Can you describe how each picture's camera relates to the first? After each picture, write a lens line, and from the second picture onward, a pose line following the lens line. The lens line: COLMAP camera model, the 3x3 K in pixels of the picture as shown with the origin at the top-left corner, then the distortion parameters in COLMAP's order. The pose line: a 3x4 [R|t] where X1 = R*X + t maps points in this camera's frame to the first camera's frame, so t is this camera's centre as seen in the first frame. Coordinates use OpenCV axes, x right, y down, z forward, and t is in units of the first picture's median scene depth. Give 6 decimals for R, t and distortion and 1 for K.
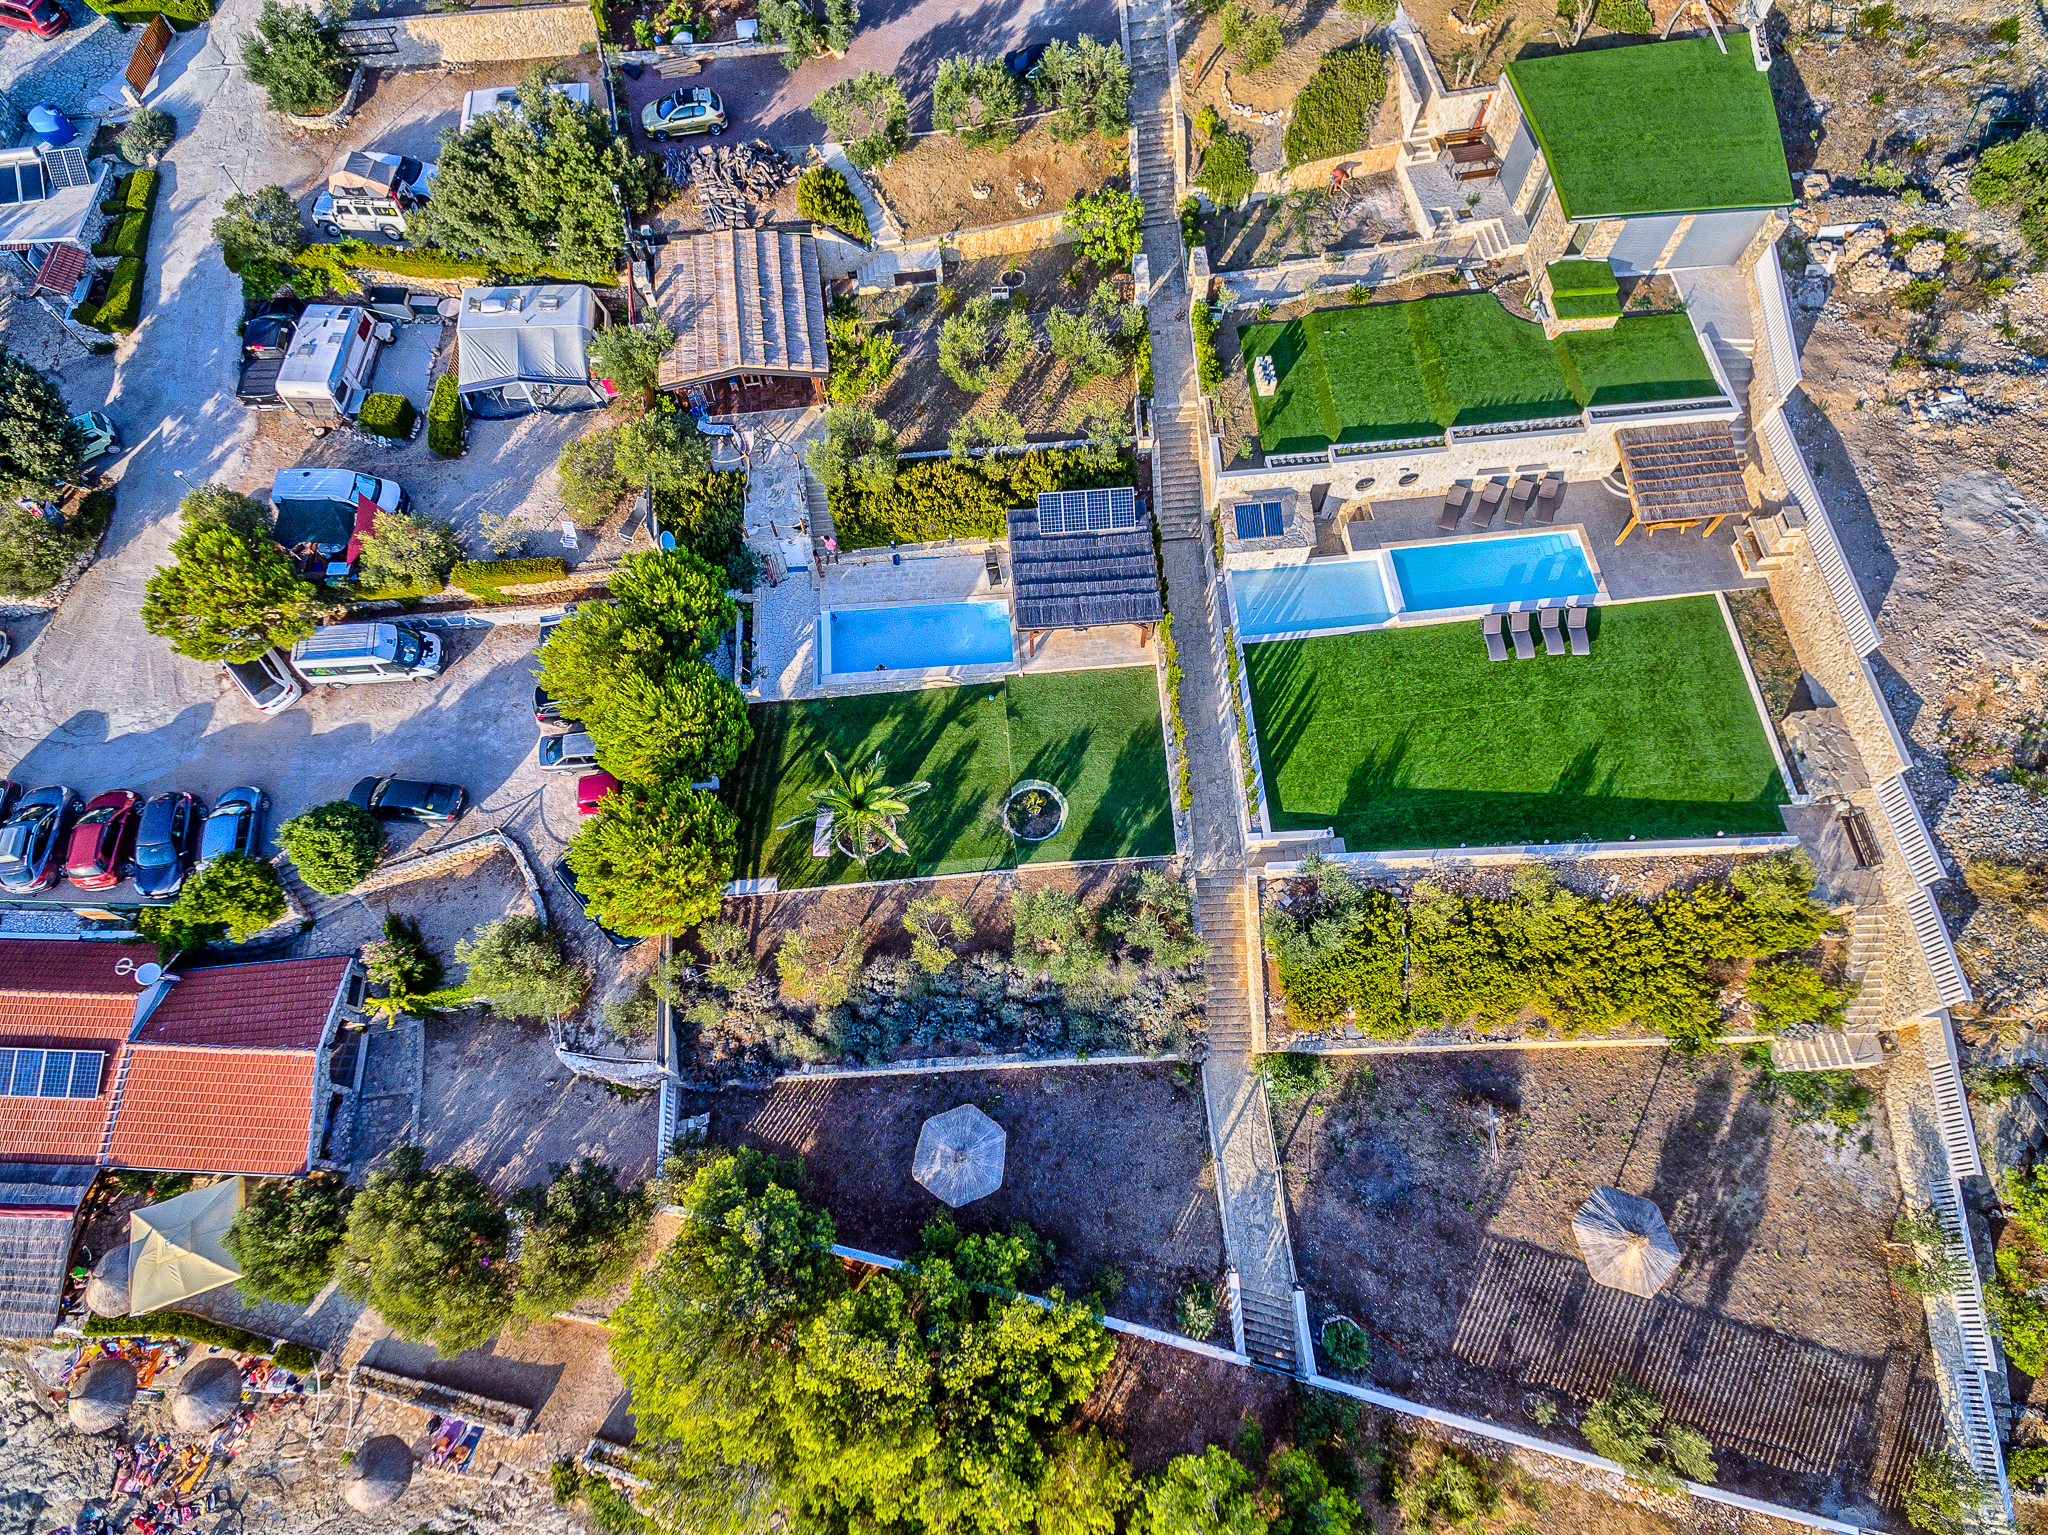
lens RADIAL K [[1112.1, 0, 1017.3], [0, 1112.1, 777.7], [0, 0, 1]] dist [0.093359, -0.041417]
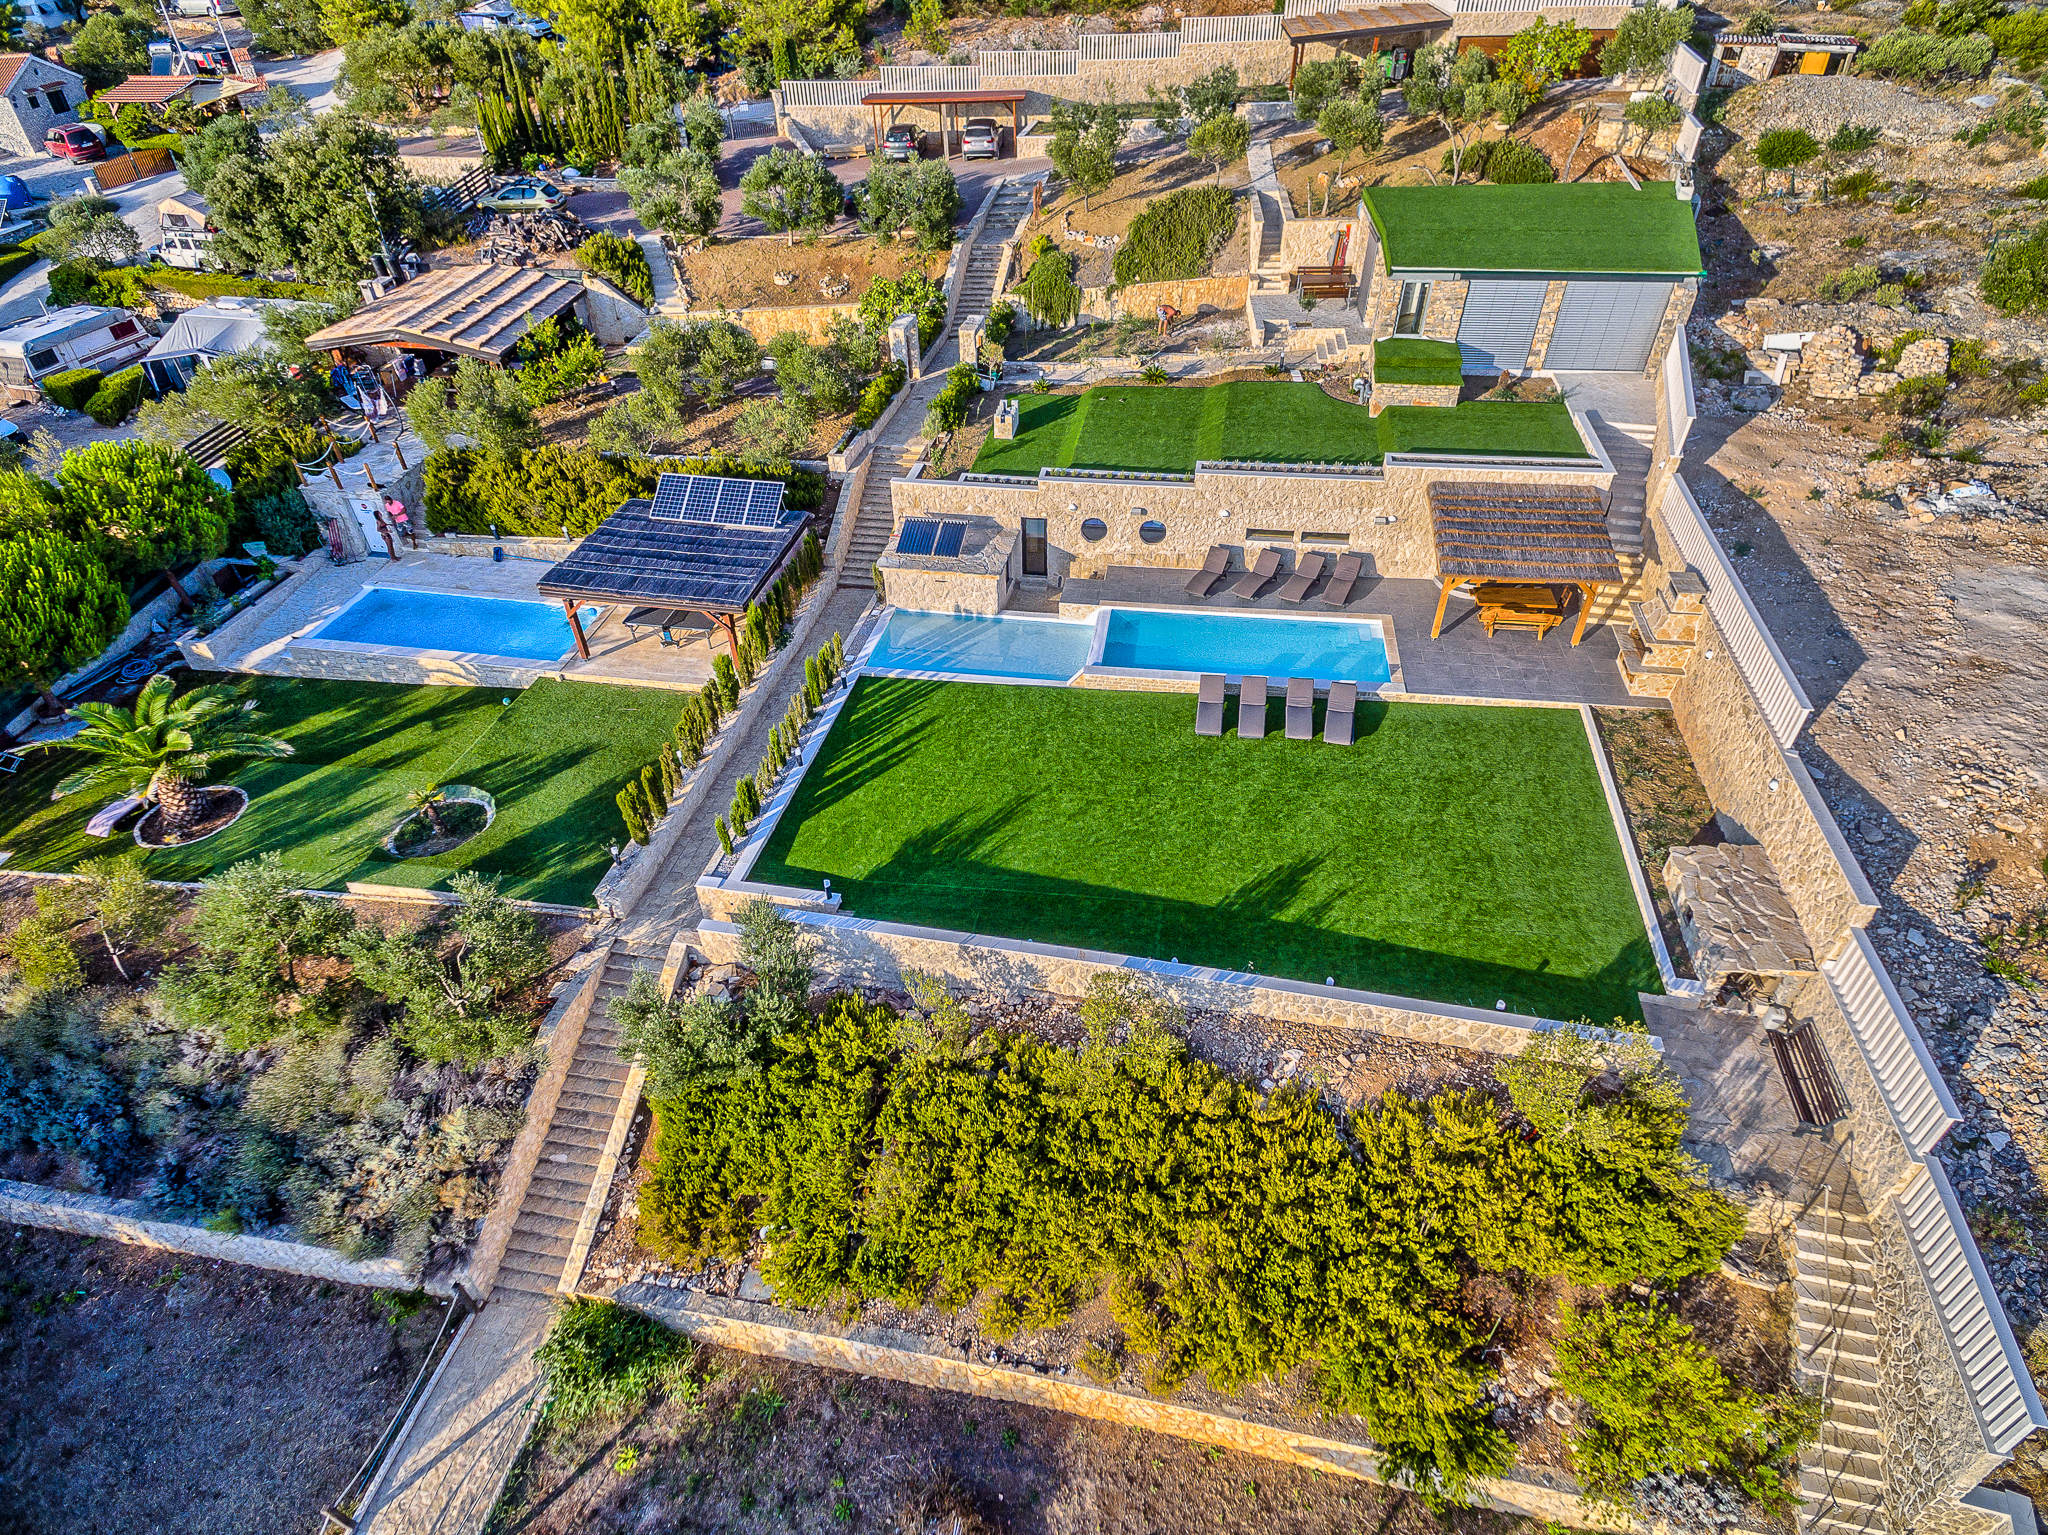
lens RADIAL K [[1112.1, 0, 1020.8], [0, 1112.1, 766.1], [0, 0, 1]] dist [0.093359, -0.041417]
pose [[0.971068, 0.145202, -0.189586, 0.433268], [-0.212219, 0.888746, -0.406317, 0.183640], [0.109496, 0.434795, 0.893848, 0.424478]]
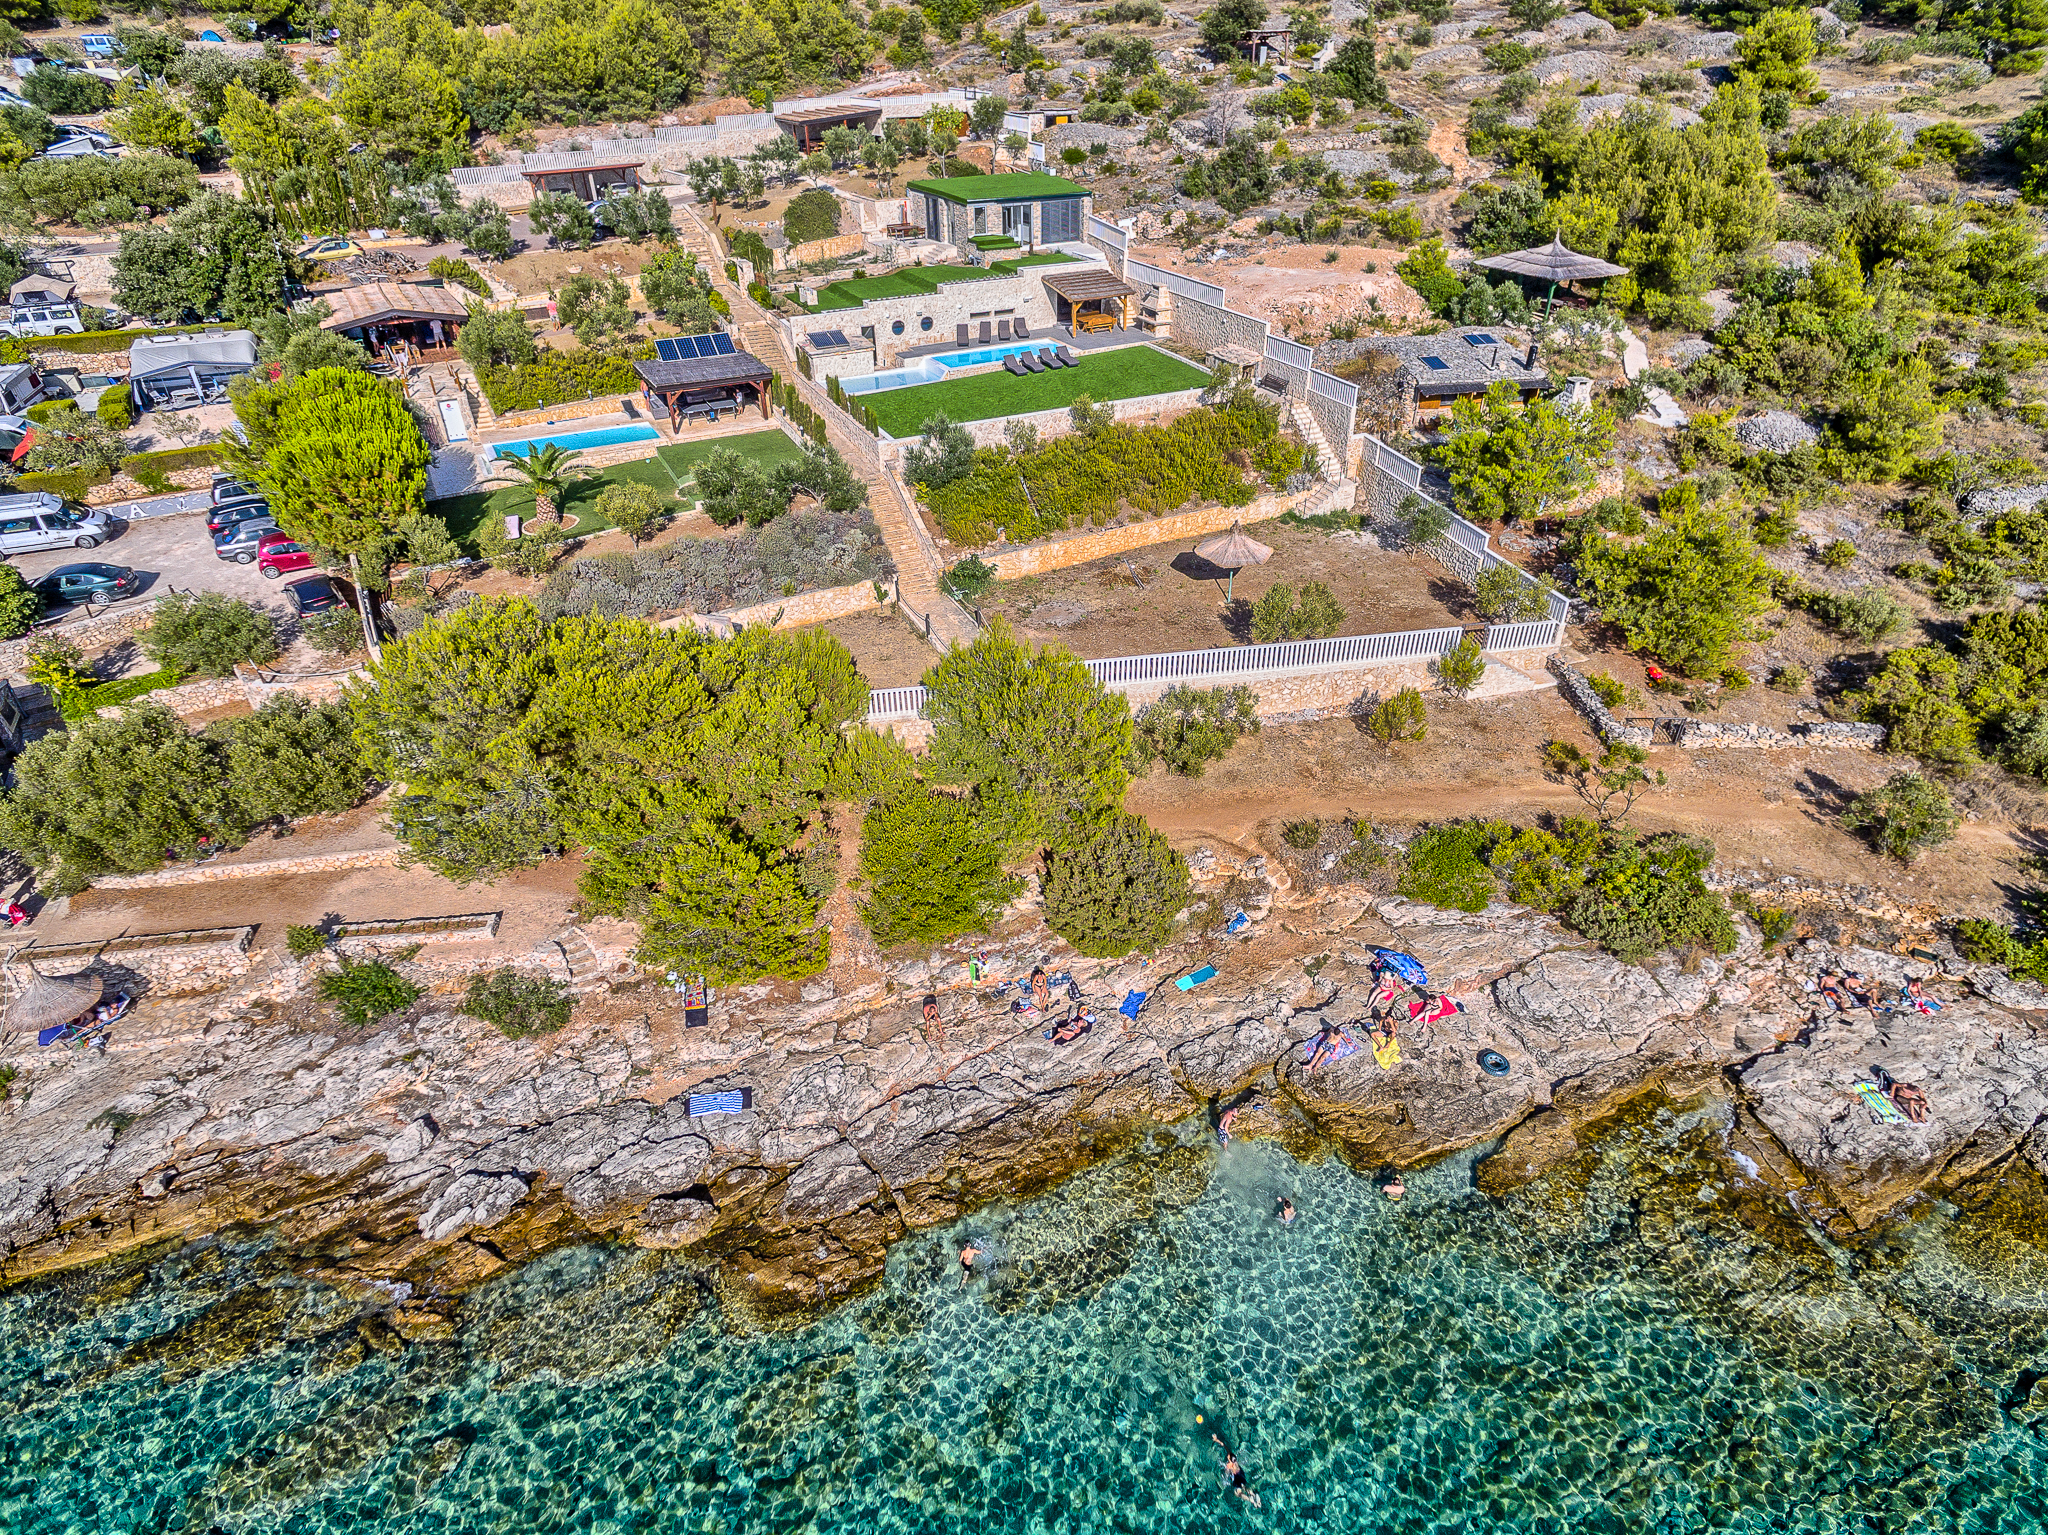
lens RADIAL K [[1112.1, 0, 1007.7], [0, 1112.1, 783.1], [0, 0, 1]] dist [0.093359, -0.041417]
pose [[0.929058, -0.214984, 0.301055, -0.111226], [0.339927, 0.817186, -0.465463, 0.918823], [-0.145951, 0.534779, 0.832292, 0.113588]]
